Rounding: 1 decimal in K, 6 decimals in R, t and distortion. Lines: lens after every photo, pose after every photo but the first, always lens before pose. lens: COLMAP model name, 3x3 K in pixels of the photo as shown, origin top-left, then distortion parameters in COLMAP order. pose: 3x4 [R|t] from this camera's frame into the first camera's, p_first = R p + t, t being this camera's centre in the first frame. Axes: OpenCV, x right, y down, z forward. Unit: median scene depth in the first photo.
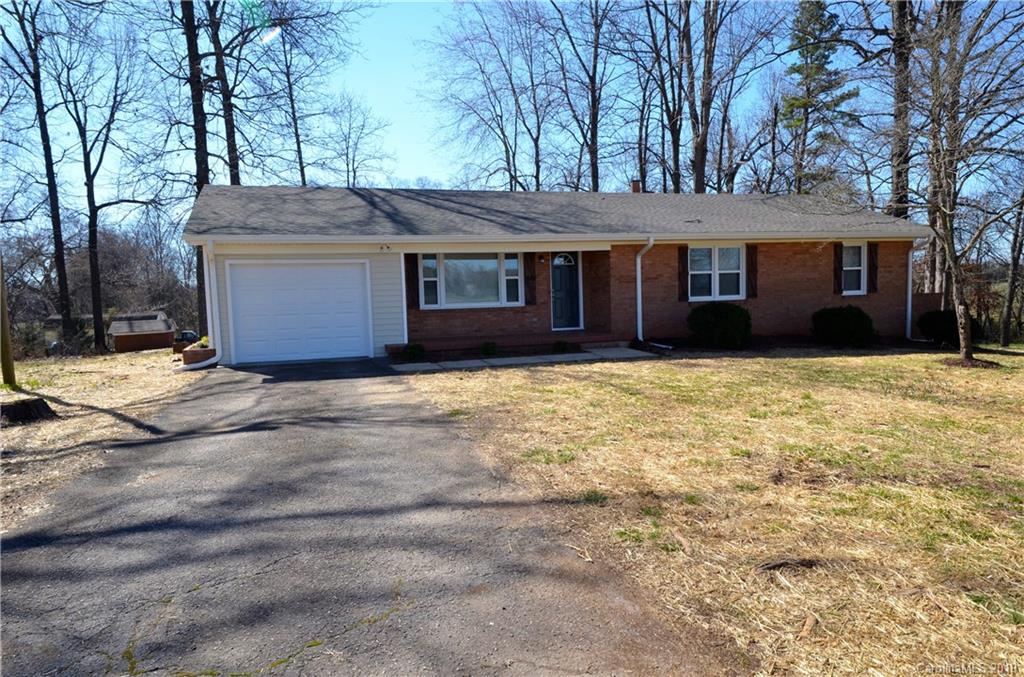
lens RADIAL K [[712.0, 0, 512.5], [0, 712.0, 339.8], [0, 0, 1]] dist [-0.024604, -0.003891]
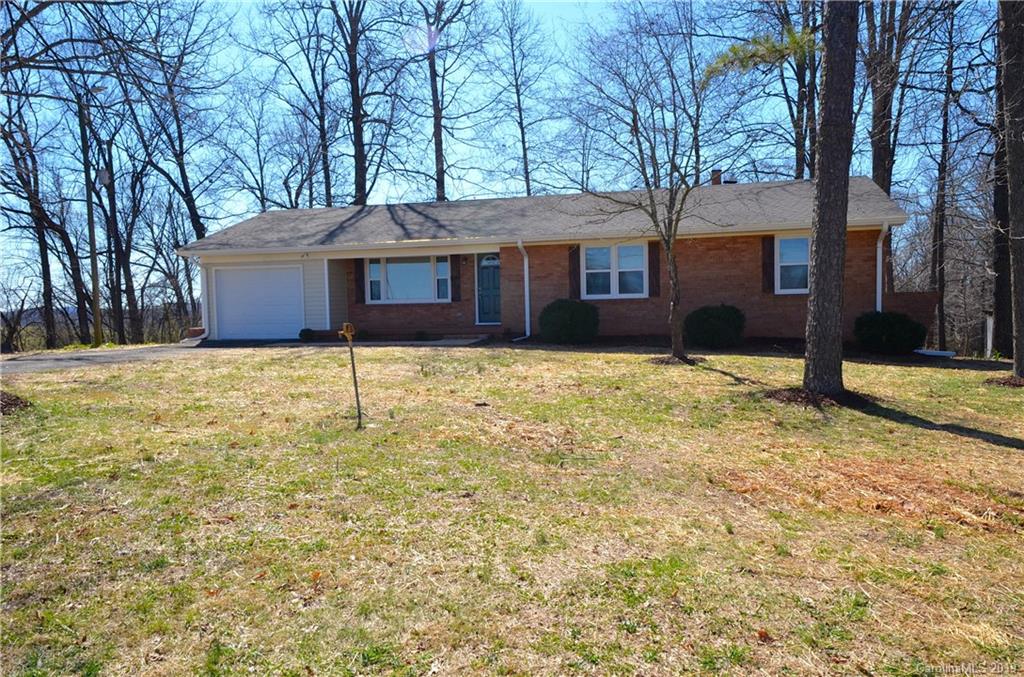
lens RADIAL K [[812.5, 0, 512.3], [0, 812.5, 339.6], [0, 0, 1]] dist [-0.005512, 0.000215]
pose [[0.840936, 0.034080, -0.540060, 0.808593], [-0.039178, 0.999230, 0.002051, 0.006005], [0.539714, 0.019433, 0.841624, -0.045150]]
